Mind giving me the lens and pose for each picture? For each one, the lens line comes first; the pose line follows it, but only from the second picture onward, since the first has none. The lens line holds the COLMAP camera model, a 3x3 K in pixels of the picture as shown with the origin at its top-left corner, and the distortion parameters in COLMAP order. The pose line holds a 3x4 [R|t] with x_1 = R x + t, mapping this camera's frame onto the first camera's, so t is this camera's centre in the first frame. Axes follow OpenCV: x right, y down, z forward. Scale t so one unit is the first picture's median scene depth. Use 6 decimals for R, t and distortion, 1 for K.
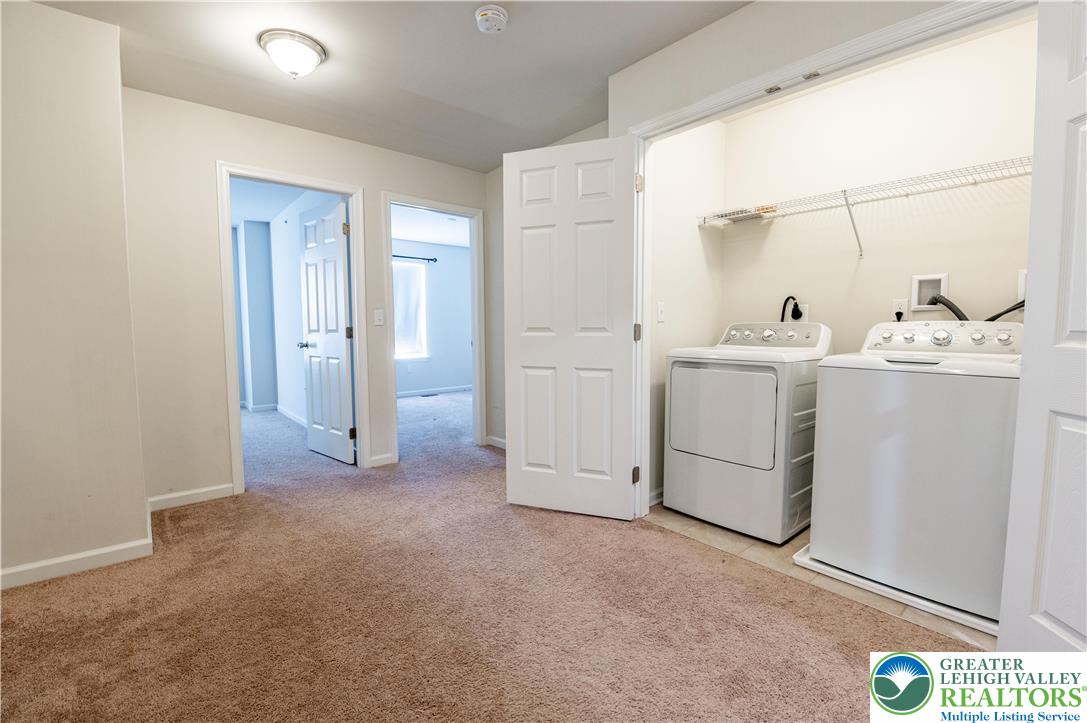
lens RADIAL K [[451.4, 0, 543.5], [0, 451.4, 361.5], [0, 0, 1]] dist [-0.025023, -0.005076]
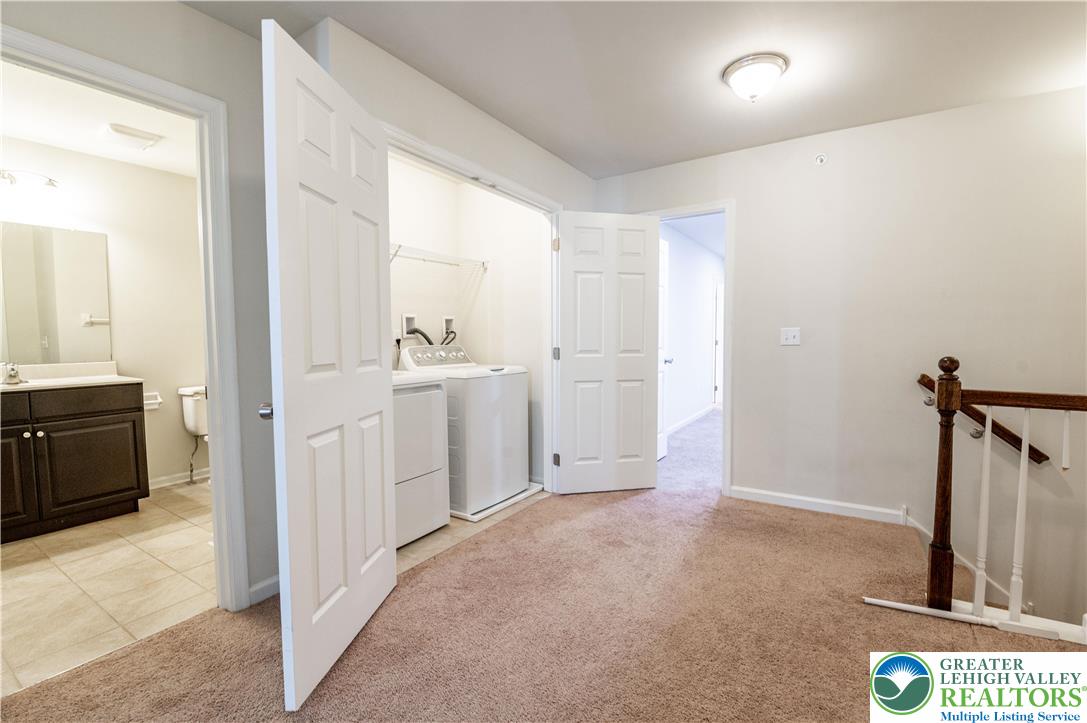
lens RADIAL K [[475.9, 0, 548.8], [0, 475.9, 362.6], [0, 0, 1]] dist [-0.009740, -0.006209]
pose [[-0.293407, -0.045456, 0.954906, -0.831272], [0.081044, 0.994090, 0.072223, -0.118416], [-0.952546, 0.098580, -0.287989, 1.083080]]
